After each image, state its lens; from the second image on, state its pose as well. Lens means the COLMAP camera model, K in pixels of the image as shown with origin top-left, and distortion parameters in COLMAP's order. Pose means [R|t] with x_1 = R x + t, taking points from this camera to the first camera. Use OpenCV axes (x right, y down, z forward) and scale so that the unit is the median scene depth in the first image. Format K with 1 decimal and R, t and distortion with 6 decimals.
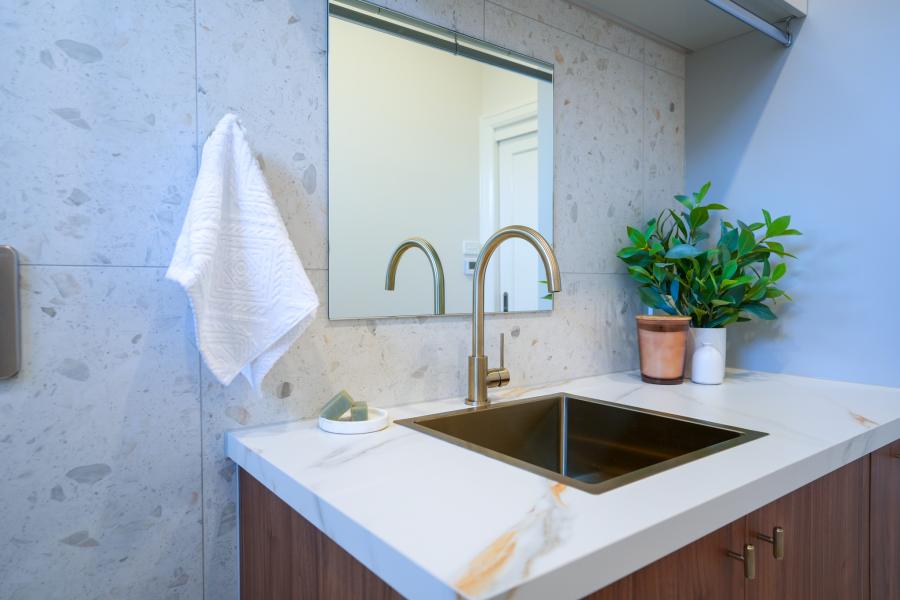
lens RADIAL K [[574.9, 0, 445.7], [0, 574.9, 296.9], [0, 0, 1]] dist [-0.028527, 0.046408]
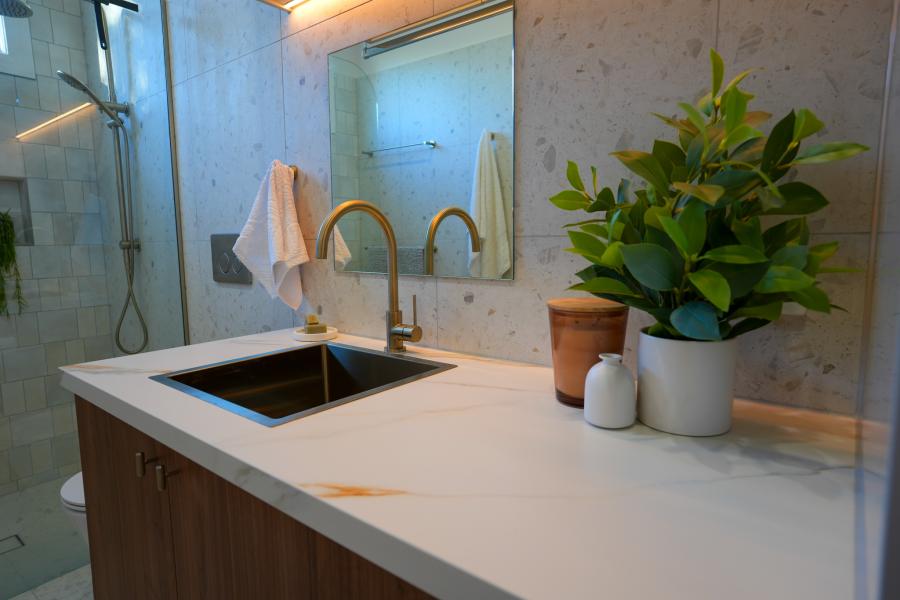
lens RADIAL K [[515.6, 0, 462.7], [0, 515.6, 313.4], [0, 0, 1]] dist [-0.019057, 0.003317]
pose [[0.248705, 0.116831, -0.961507, 0.965529], [-0.033666, 0.993142, 0.111966, -0.011356], [0.967994, 0.004523, 0.250933, 0.755154]]
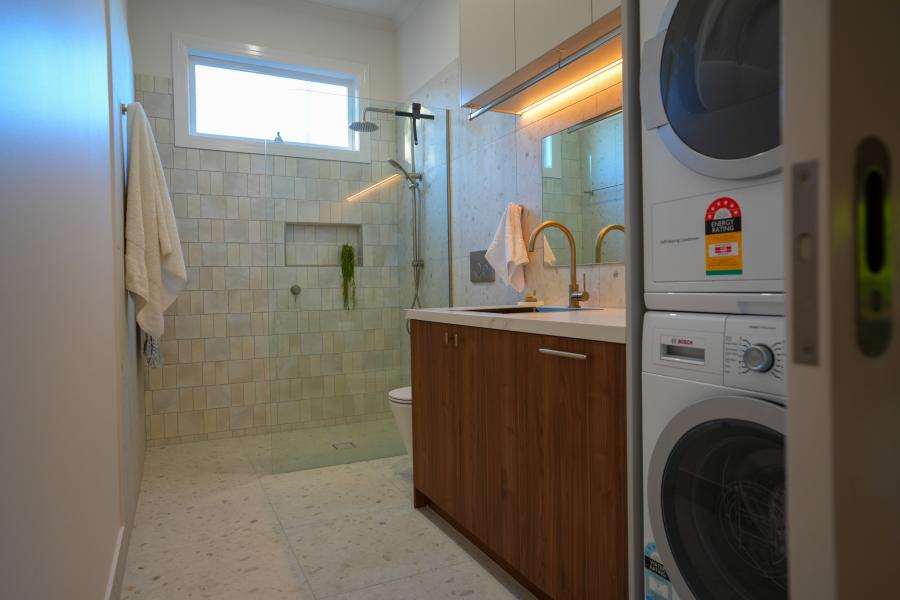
lens RADIAL K [[574.9, 0, 445.7], [0, 574.9, 296.9], [0, 0, 1]] dist [-0.028527, 0.046408]
pose [[-0.208378, 0.012561, -0.977968, 1.834101], [-0.020555, 0.999640, 0.017219, 0.106083], [0.977832, 0.023690, -0.208045, 0.849772]]
